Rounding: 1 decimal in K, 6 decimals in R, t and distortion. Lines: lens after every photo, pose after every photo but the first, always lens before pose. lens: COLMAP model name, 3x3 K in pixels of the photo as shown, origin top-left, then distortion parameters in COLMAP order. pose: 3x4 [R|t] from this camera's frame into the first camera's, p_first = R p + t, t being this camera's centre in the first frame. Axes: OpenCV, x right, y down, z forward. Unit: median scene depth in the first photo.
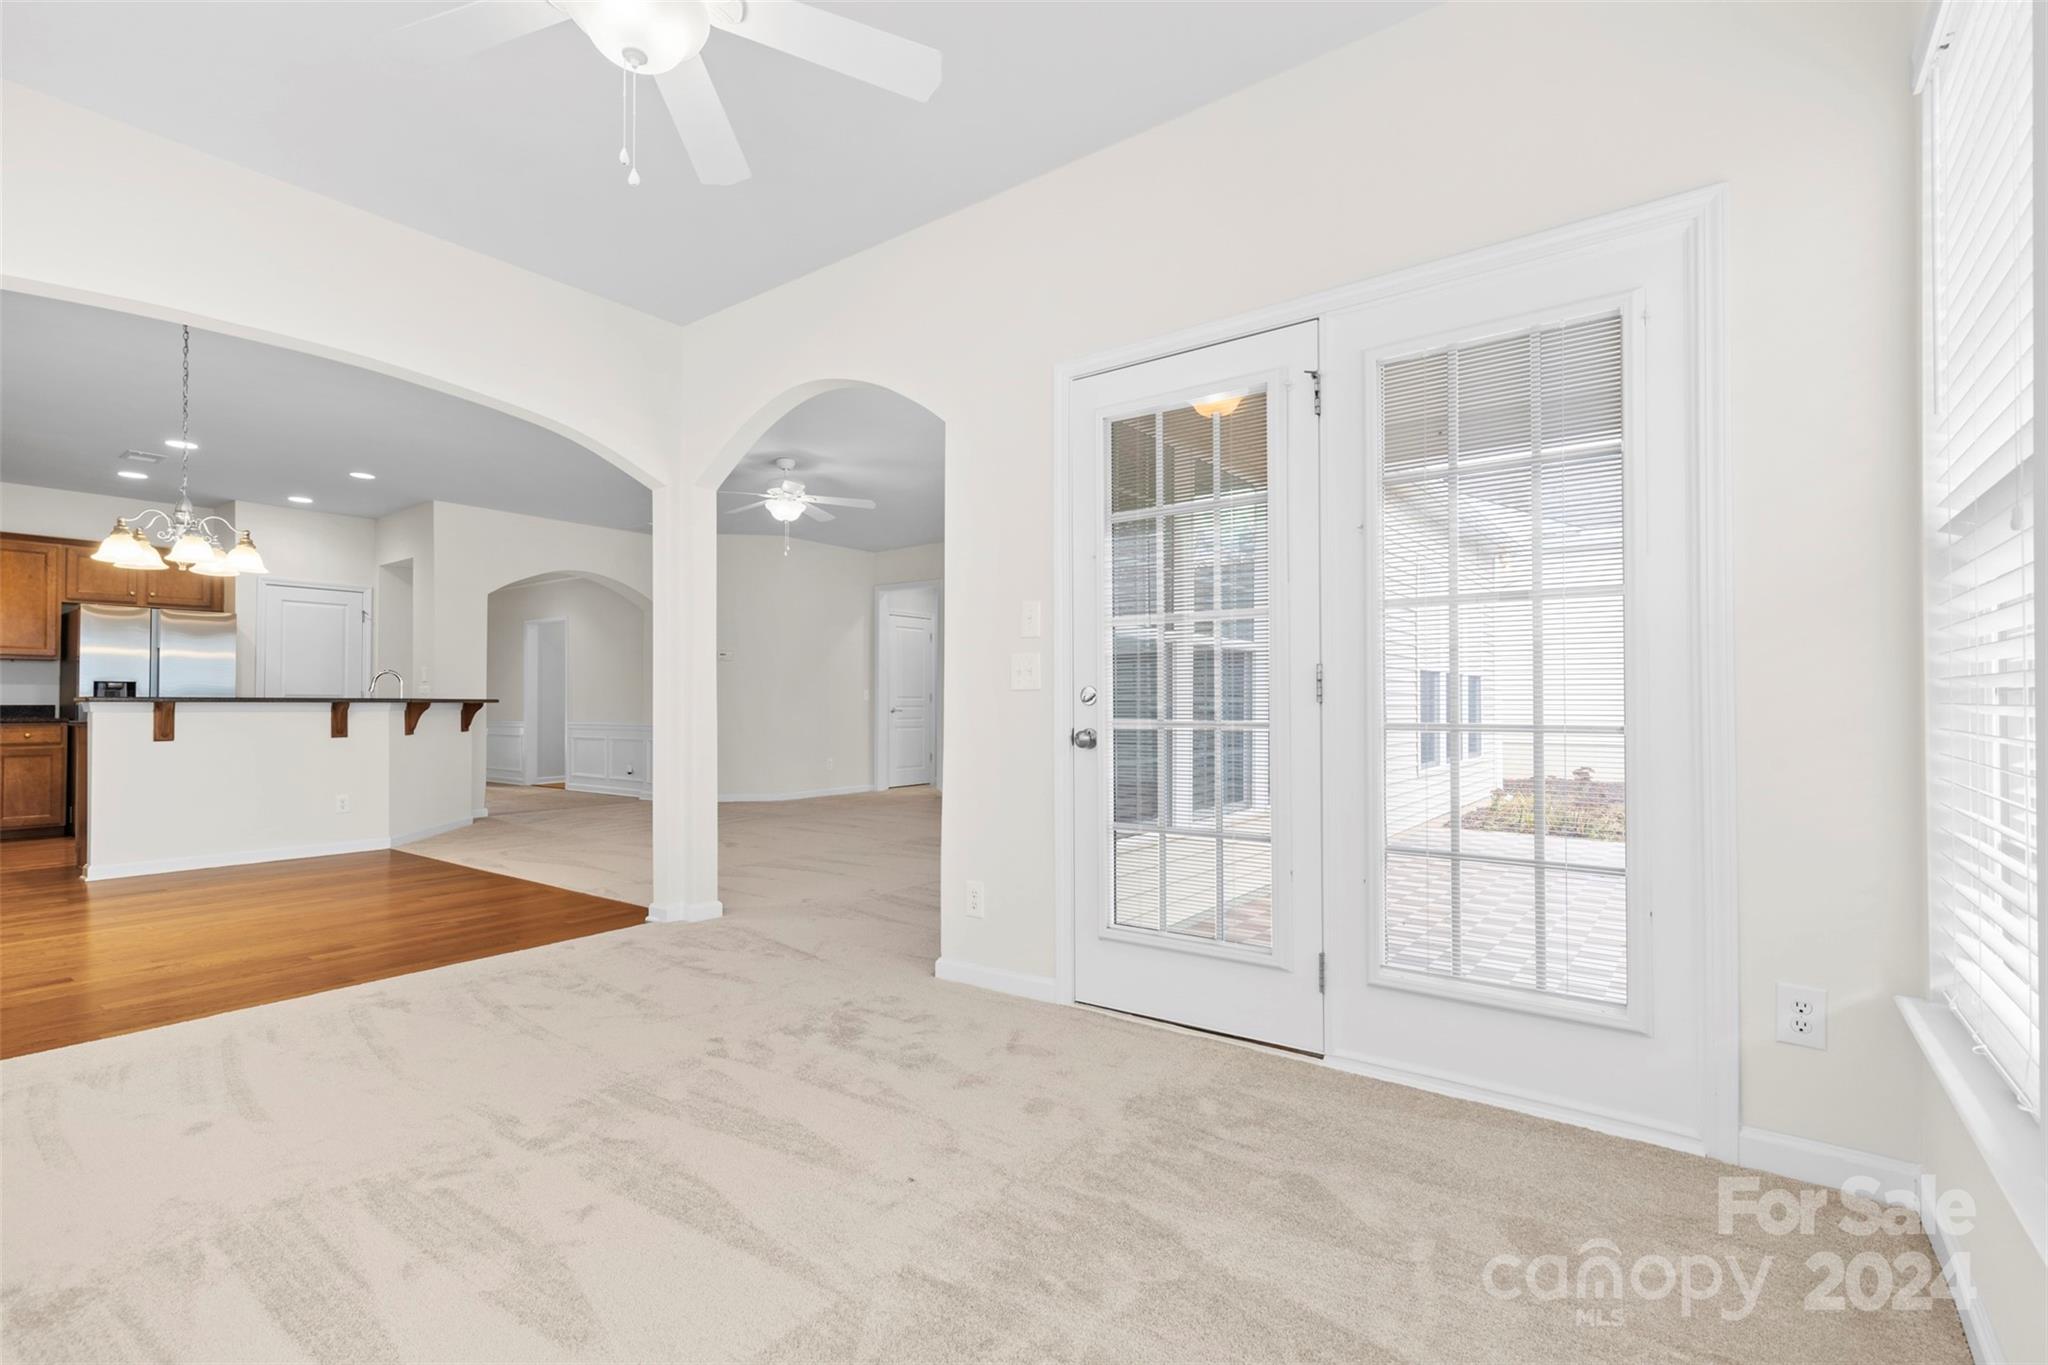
lens RADIAL K [[929.1, 0, 1013.8], [0, 929.1, 684.6], [0, 0, 1]] dist [0.010345, -0.002712]
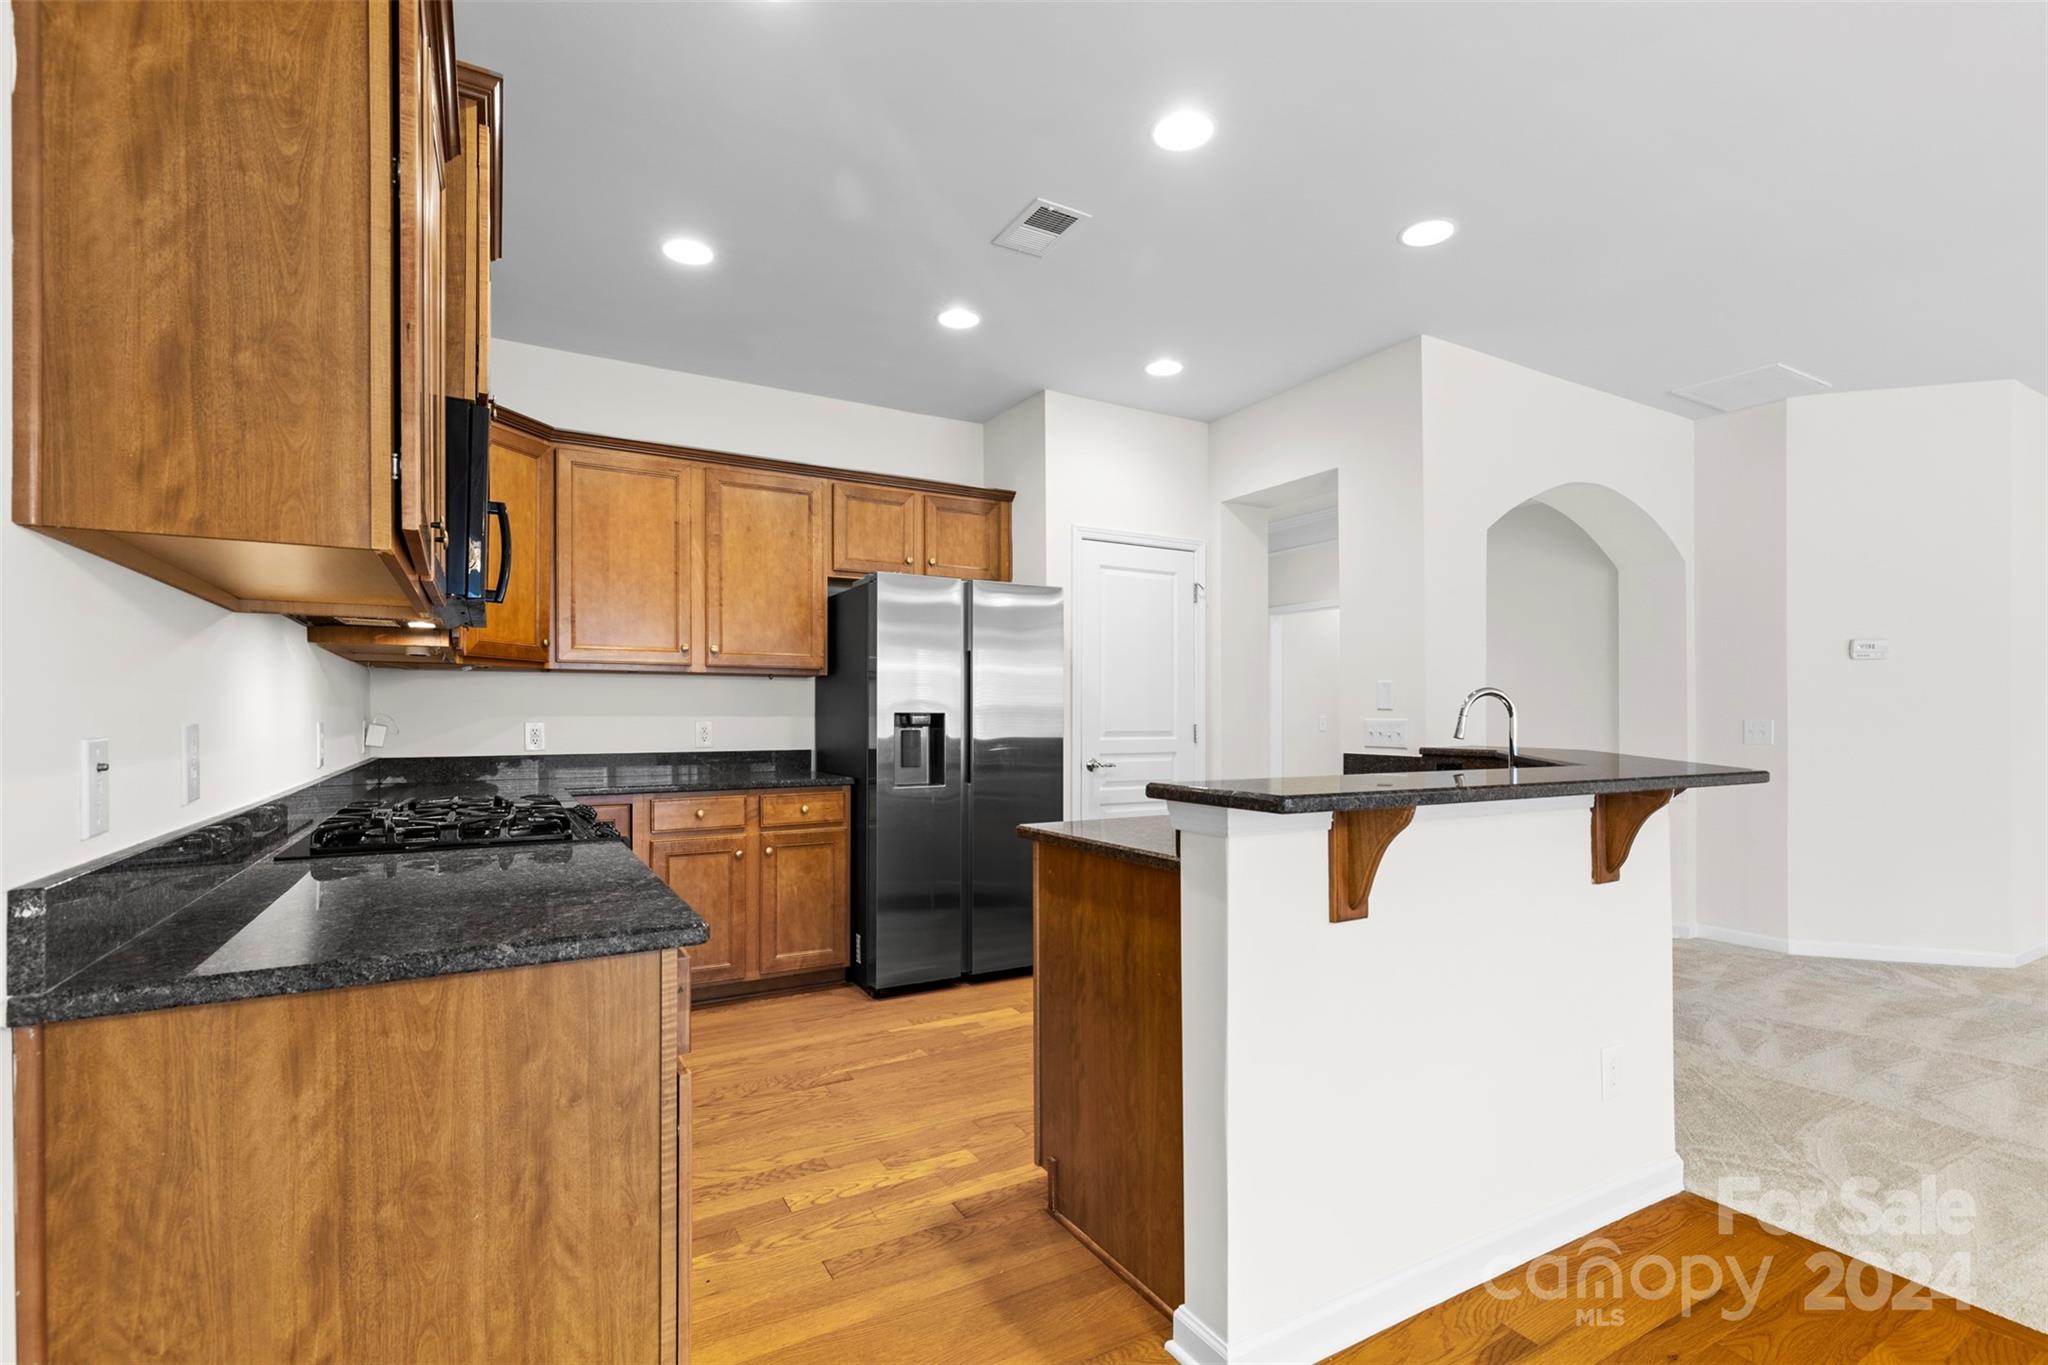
lens RADIAL K [[929.1, 0, 1012.6], [0, 929.1, 715.2], [0, 0, 1]] dist [0.010345, -0.002712]
pose [[0.913184, 0.005985, -0.407504, -0.695259], [0.003792, 0.999724, 0.023182, -0.014687], [0.407530, -0.022714, 0.912909, 0.529340]]
